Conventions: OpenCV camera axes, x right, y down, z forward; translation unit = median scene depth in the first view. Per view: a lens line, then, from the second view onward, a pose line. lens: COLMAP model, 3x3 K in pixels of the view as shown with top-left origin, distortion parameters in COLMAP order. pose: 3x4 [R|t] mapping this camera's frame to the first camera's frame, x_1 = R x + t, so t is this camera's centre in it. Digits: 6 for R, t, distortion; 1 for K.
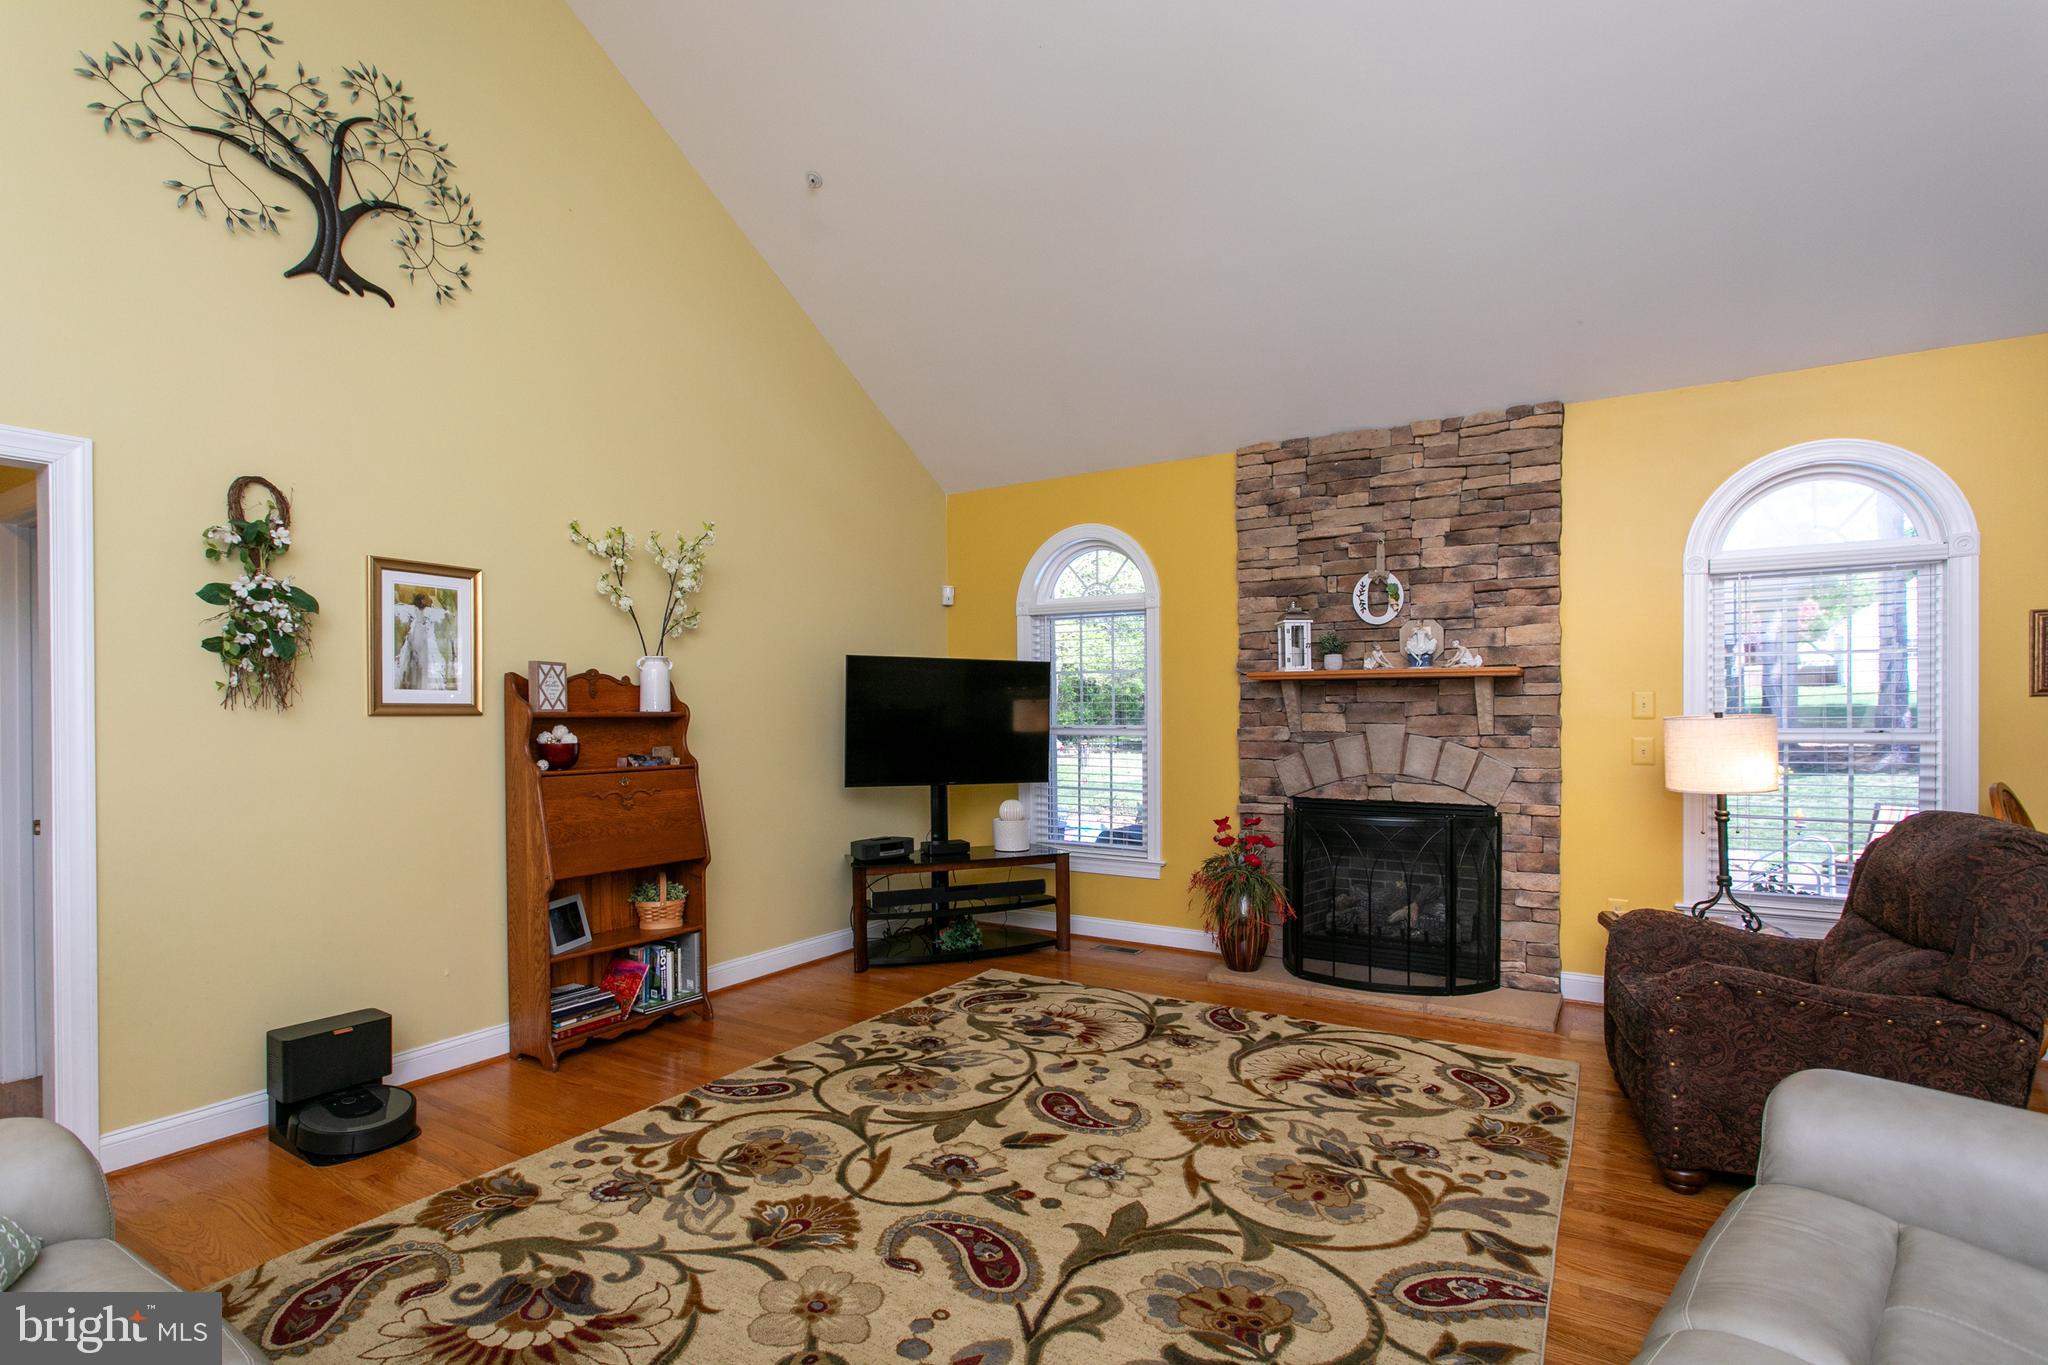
lens RADIAL K [[974.6, 0, 1025.8], [0, 974.6, 698.9], [0, 0, 1]] dist [-0.000112, 0.000067]
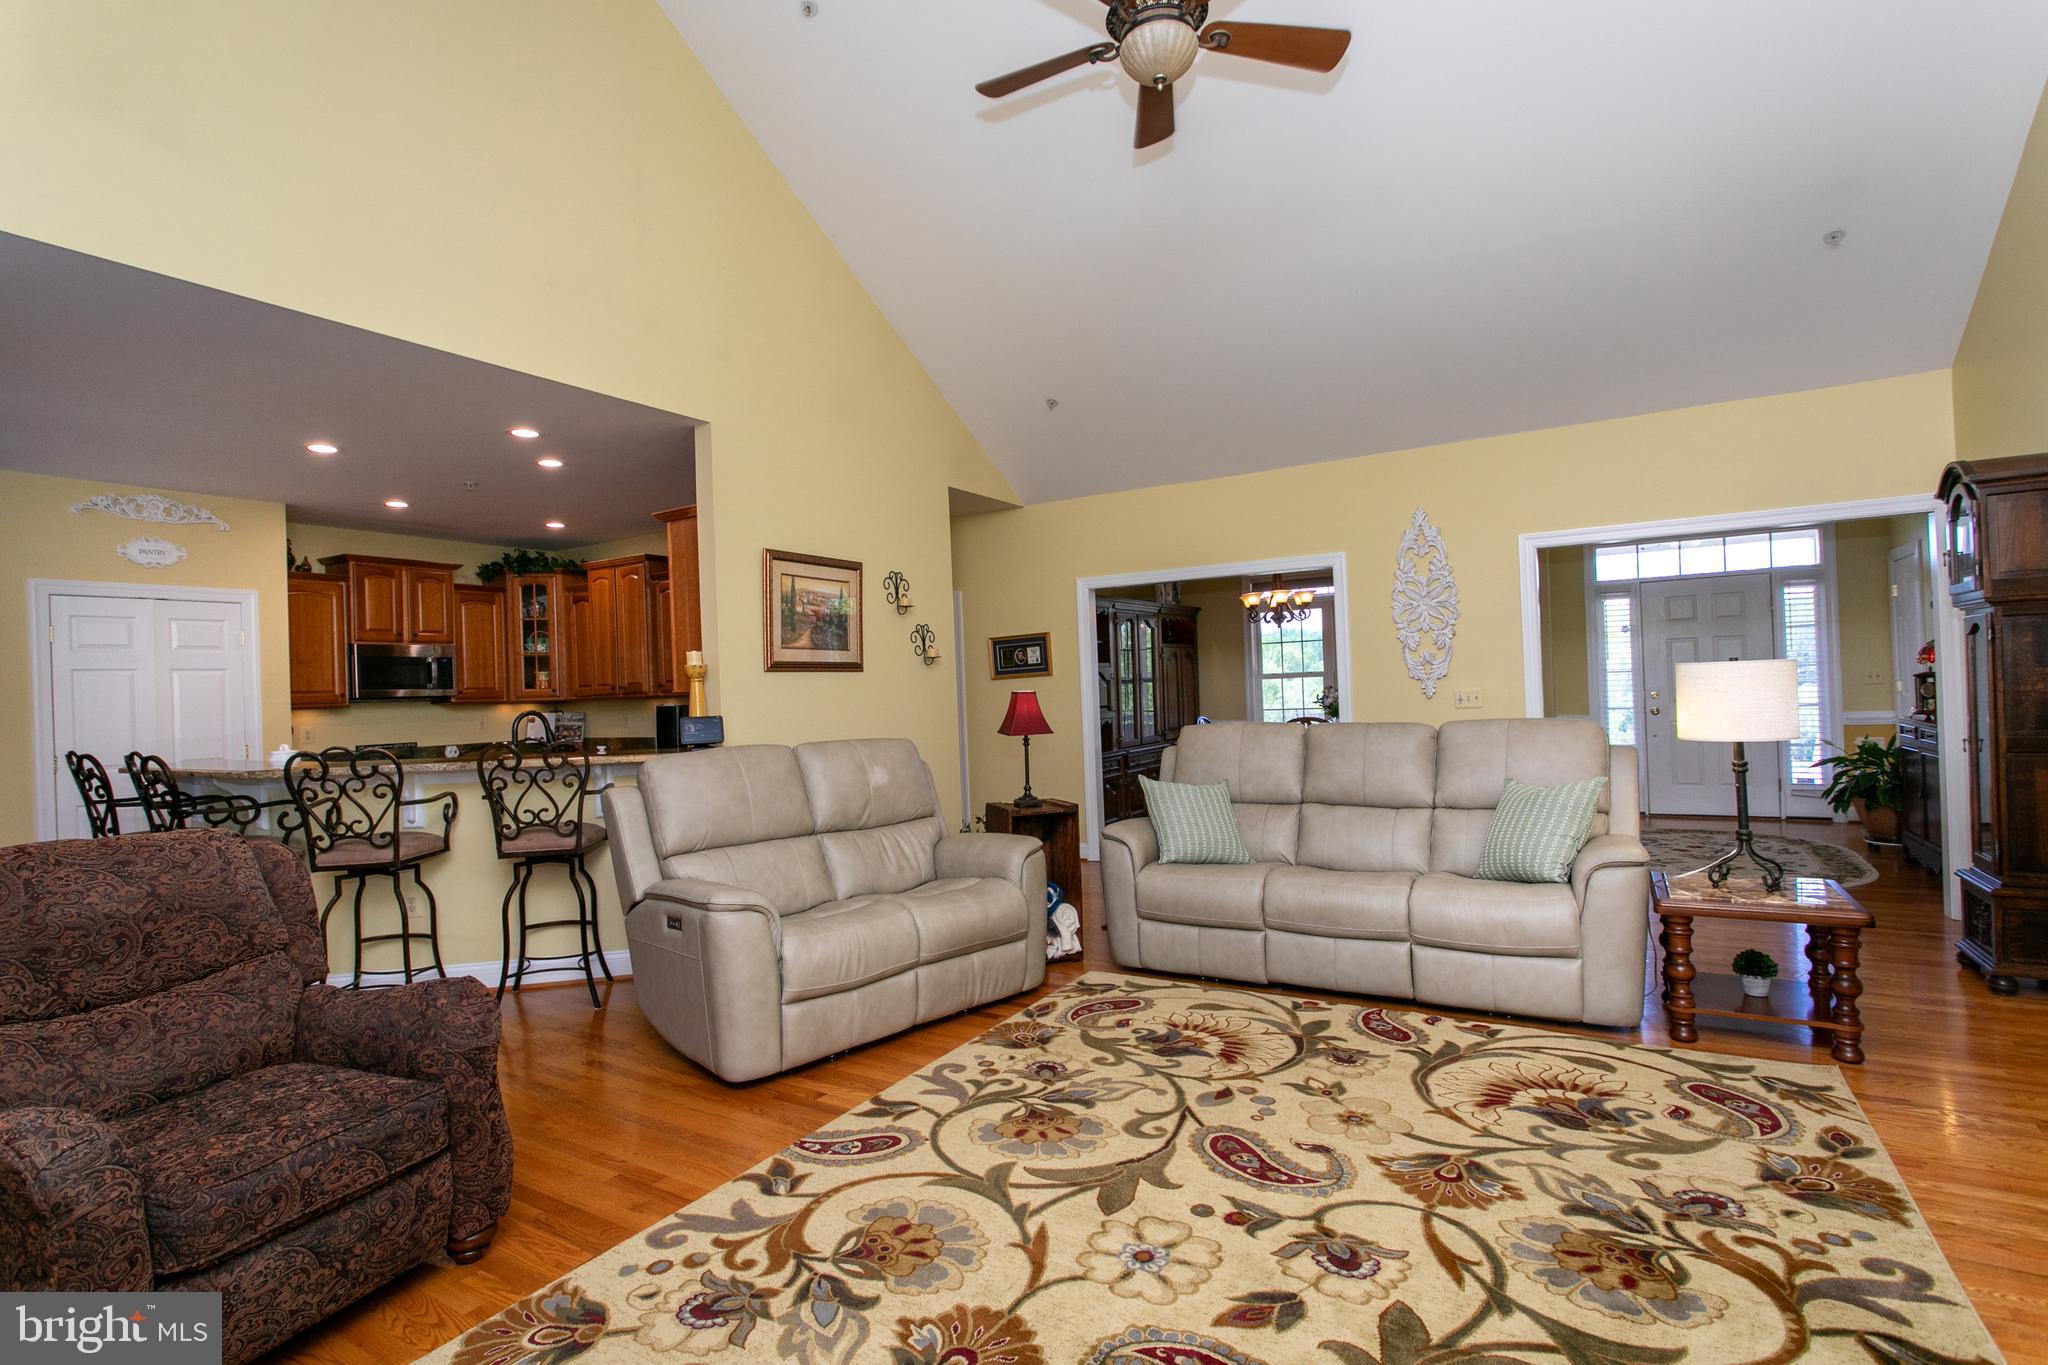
lens RADIAL K [[974.6, 0, 1022.7], [0, 974.6, 687.6], [0, 0, 1]] dist [-0.000112, 0.000067]
pose [[-0.999205, 0.039827, -0.001630, 0.177562], [0.039850, 0.999044, -0.017969, 0.040769], [0.000913, -0.018019, -0.999837, 1.942542]]
